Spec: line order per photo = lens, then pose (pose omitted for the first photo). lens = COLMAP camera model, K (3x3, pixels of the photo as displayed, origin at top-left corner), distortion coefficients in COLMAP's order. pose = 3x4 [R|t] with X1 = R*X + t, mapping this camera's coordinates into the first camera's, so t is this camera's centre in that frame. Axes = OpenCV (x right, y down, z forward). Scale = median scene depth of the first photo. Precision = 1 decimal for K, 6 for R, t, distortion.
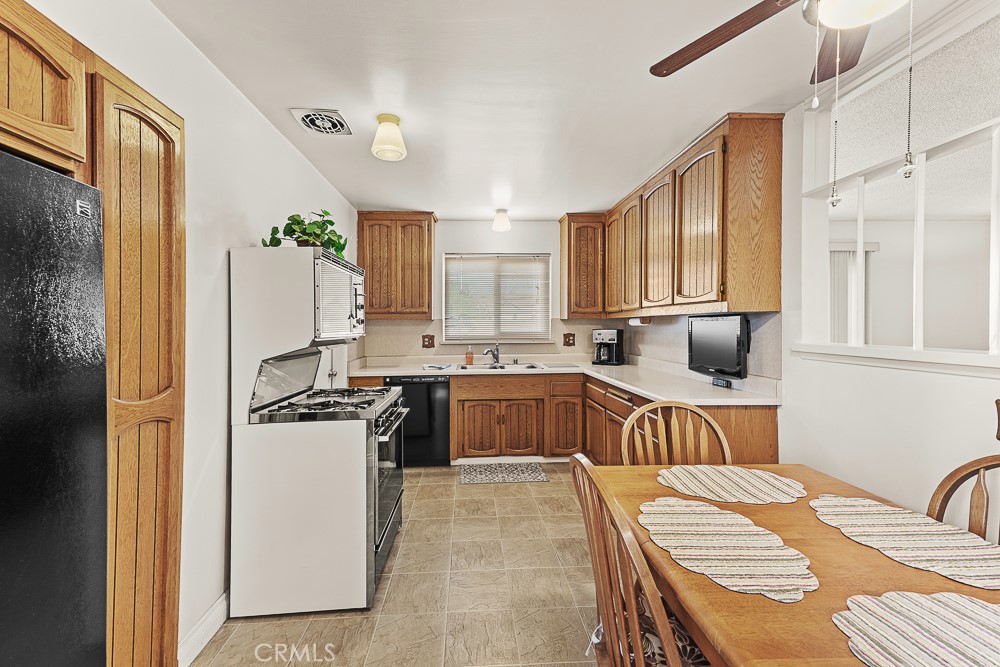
lens RADIAL K [[402.1, 0, 495.7], [0, 402.1, 328.0], [0, 0, 1]] dist [0.046047, -0.011842]
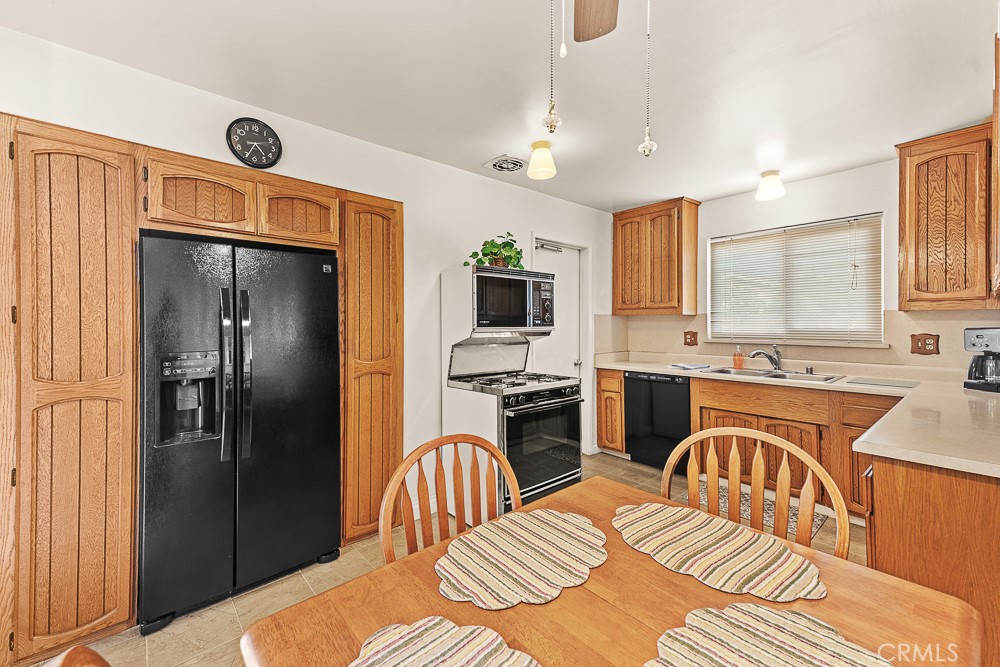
lens RADIAL K [[415.2, 0, 508.7], [0, 415.2, 322.7], [0, 0, 1]] dist [0.055669, -0.013744]
pose [[0.619462, 0.003579, -0.785019, 0.370366], [-0.003356, 0.999993, 0.001911, -0.003548], [0.785020, 0.001451, 0.619469, 0.108110]]
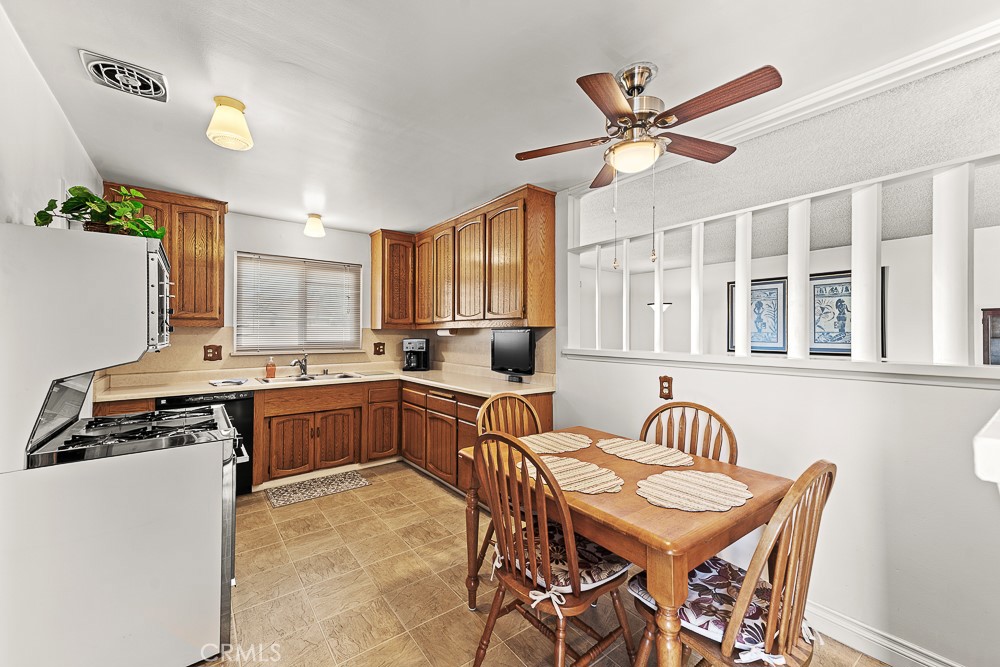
lens RADIAL K [[392.6, 0, 500.0], [0, 392.6, 333.5], [0, 0, 1]] dist [0.036335, -0.004872]
pose [[0.831556, 0.008927, 0.555369, -0.153001], [-0.003664, 0.999937, -0.010585, -0.000910], [-0.555429, 0.006767, 0.831536, -0.033333]]
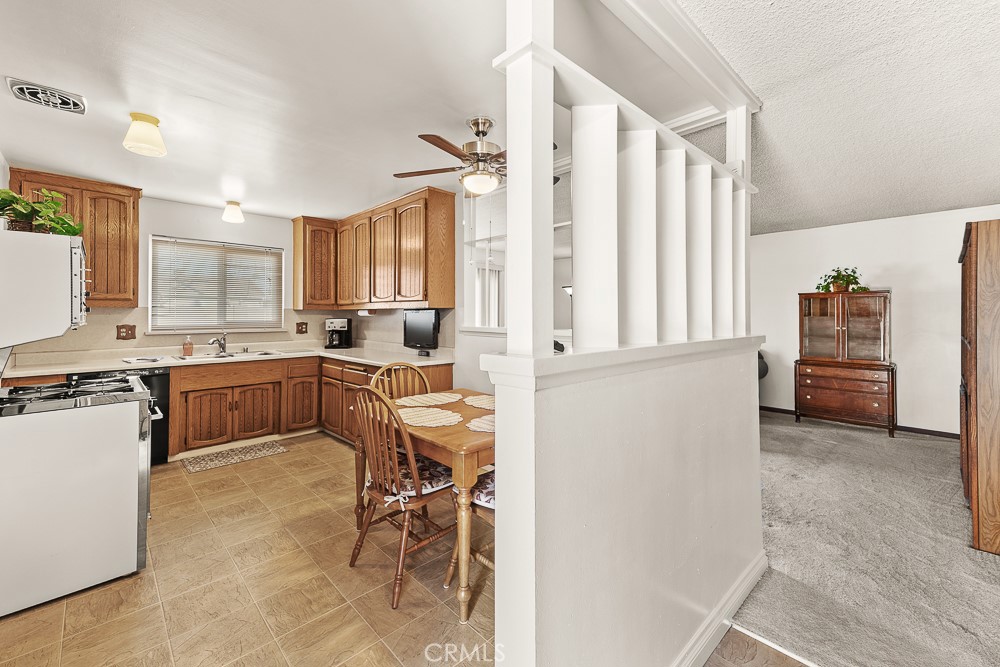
lens RADIAL K [[397.0, 0, 502.1], [0, 397.0, 314.6], [0, 0, 1]] dist [0.035162, -0.005653]
pose [[0.754447, 0.008145, 0.656310, -0.152726], [-0.002686, 0.999953, -0.009322, 0.001084], [-0.656355, 0.005270, 0.754433, -0.238080]]
